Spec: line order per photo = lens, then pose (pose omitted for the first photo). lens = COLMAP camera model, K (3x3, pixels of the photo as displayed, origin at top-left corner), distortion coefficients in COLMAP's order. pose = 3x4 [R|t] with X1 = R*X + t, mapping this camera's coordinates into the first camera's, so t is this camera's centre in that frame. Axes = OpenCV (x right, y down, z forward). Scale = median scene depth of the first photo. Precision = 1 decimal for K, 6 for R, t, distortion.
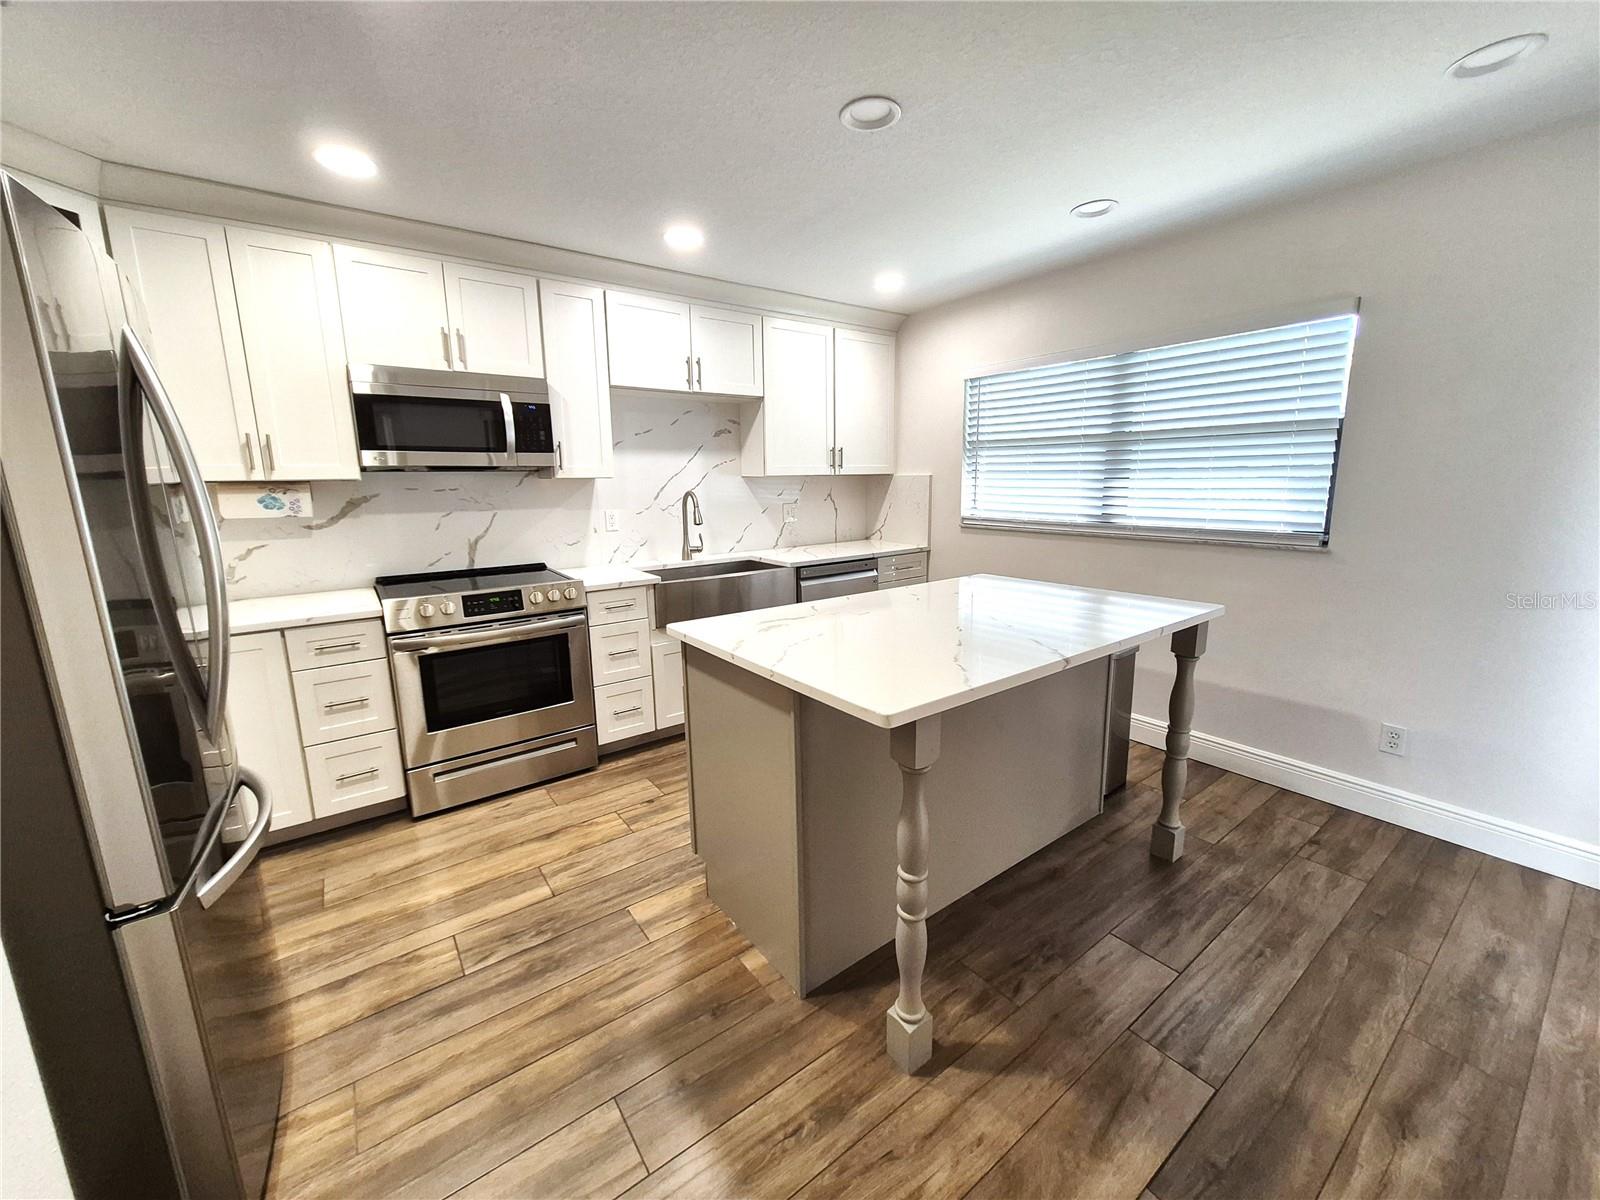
lens RADIAL K [[628.0, 0, 800.3], [0, 628.0, 586.2], [0, 0, 1]] dist [0.008749, -0.000766]
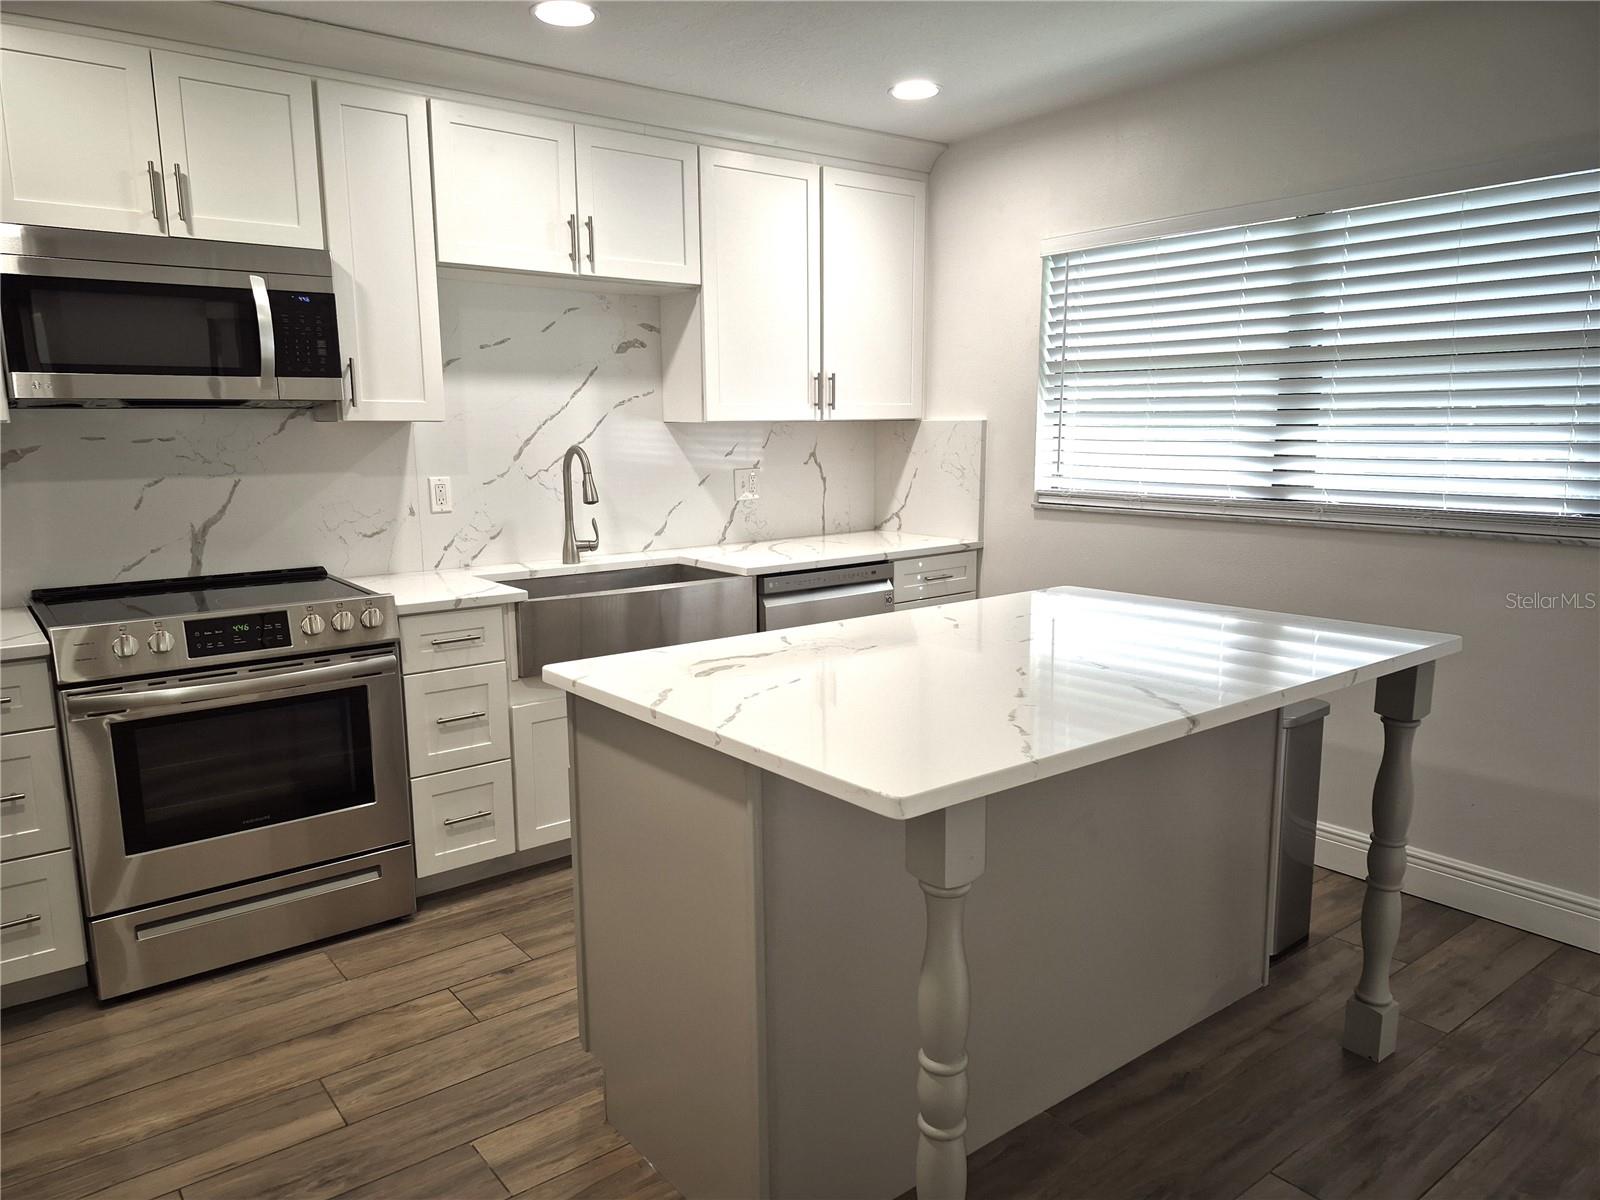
lens RADIAL K [[1114.7, 0, 790.6], [0, 1114.7, 612.5], [0, 0, 1]] dist [0.052271, -0.053553]
pose [[0.999715, 0.000956, 0.023853, 0.000768], [-0.000883, 0.999995, -0.003060, 0.009918], [-0.023856, 0.003038, 0.999711, -0.060657]]
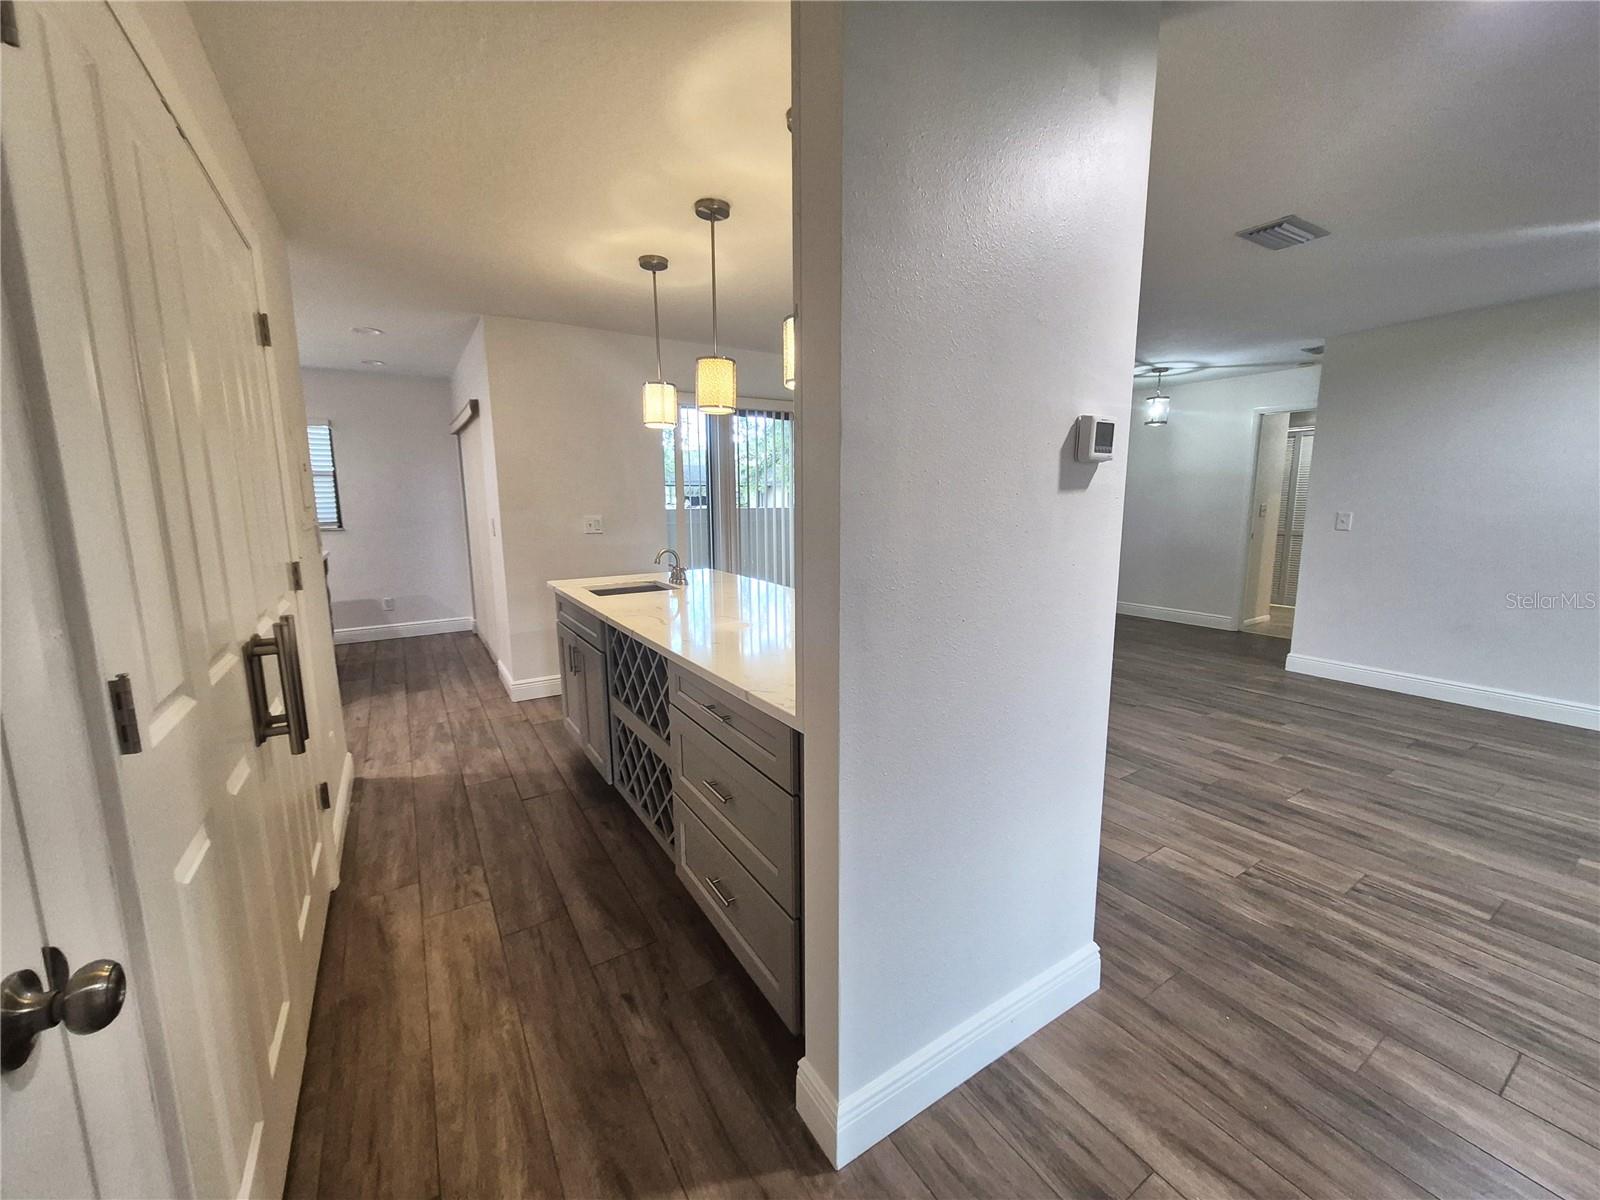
lens RADIAL K [[628.0, 0, 800.6], [0, 628.0, 592.7], [0, 0, 1]] dist [0.008749, -0.000766]
pose [[0.062730, -0.146678, 0.987193, -1.267802], [0.185276, 0.973659, 0.132894, 0.162504], [-0.980682, 0.174567, 0.088254, -0.727244]]
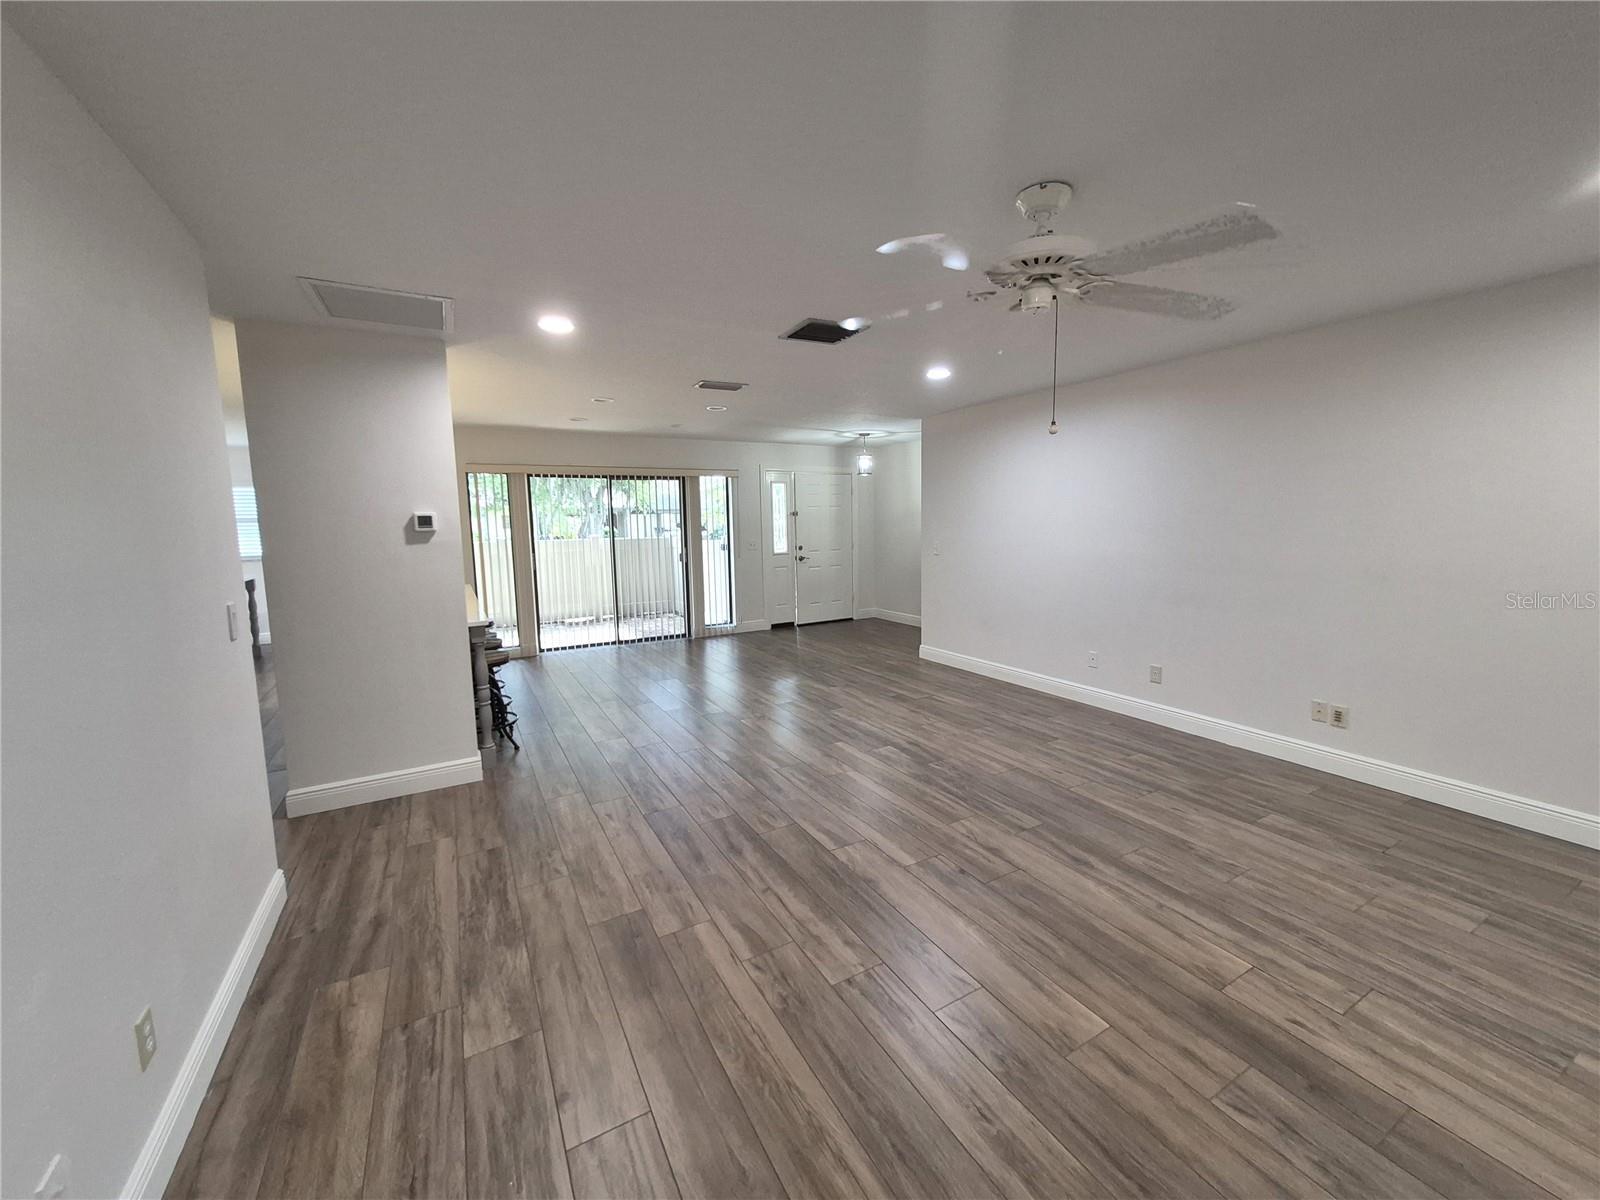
lens RADIAL K [[628.0, 0, 801.7], [0, 628.0, 596.8], [0, 0, 1]] dist [0.008749, -0.000766]
pose [[0.121238, -0.116772, 0.985731, -1.874959], [0.195449, 0.976424, 0.091631, 0.331774], [-0.973191, 0.181551, 0.141202, -1.840360]]
